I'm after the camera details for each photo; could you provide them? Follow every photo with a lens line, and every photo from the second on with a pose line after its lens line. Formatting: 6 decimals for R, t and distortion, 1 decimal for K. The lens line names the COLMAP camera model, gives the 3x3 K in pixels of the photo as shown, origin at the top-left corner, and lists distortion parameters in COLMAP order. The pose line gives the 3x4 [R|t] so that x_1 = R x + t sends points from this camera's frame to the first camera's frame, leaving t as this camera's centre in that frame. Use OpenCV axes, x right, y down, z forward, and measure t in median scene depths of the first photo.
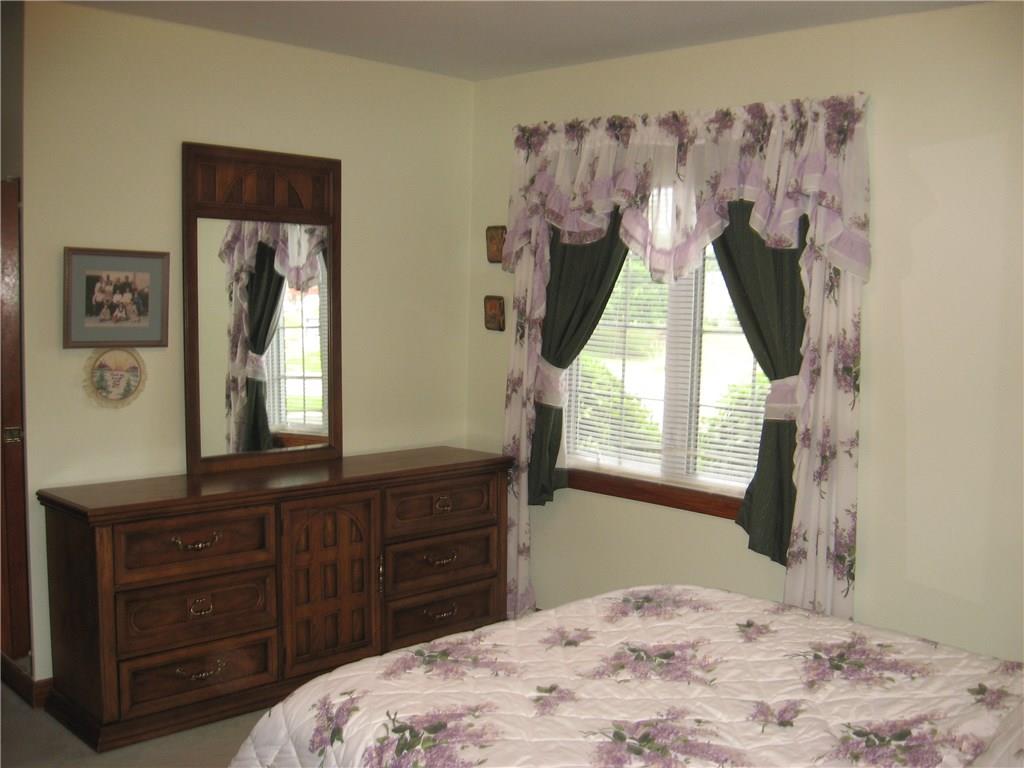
lens RADIAL K [[1052.5, 0, 516.1], [0, 1052.5, 385.5], [0, 0, 1]] dist [-0.109937, 0.000000]
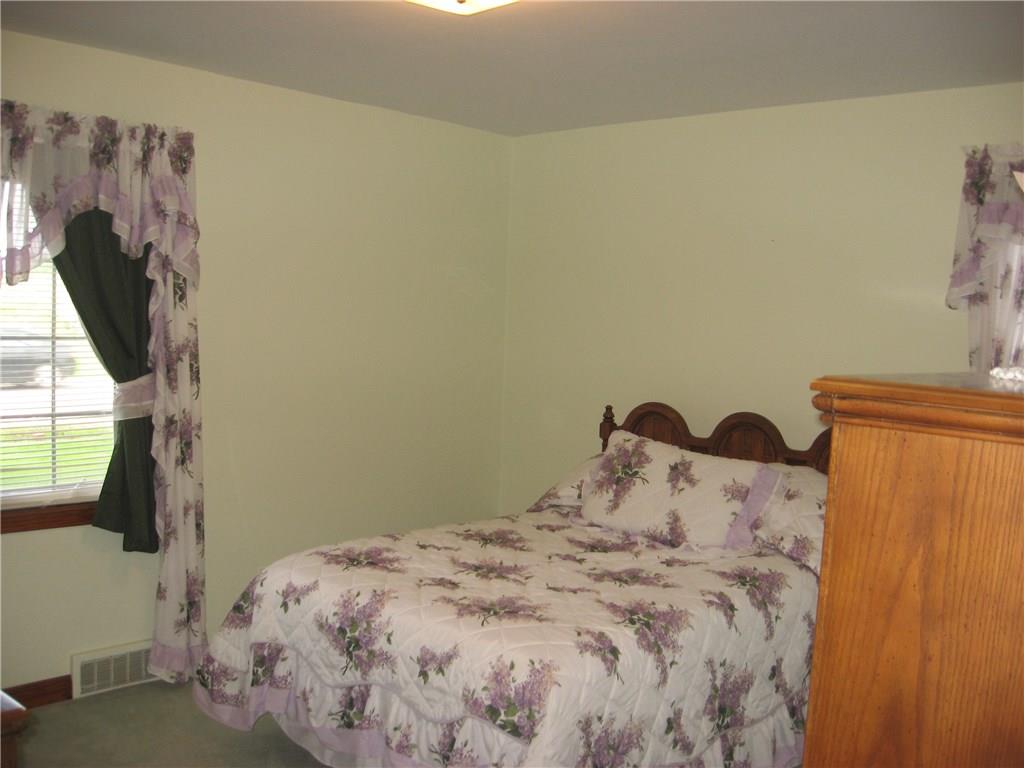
lens RADIAL K [[1052.5, 0, 516.2], [0, 1052.5, 382.0], [0, 0, 1]] dist [-0.109937, 0.000000]
pose [[-0.038320, -0.080995, 0.995978, -0.837905], [0.059191, 0.994776, 0.083174, -0.071267], [-0.997511, 0.062140, -0.033325, 0.653747]]
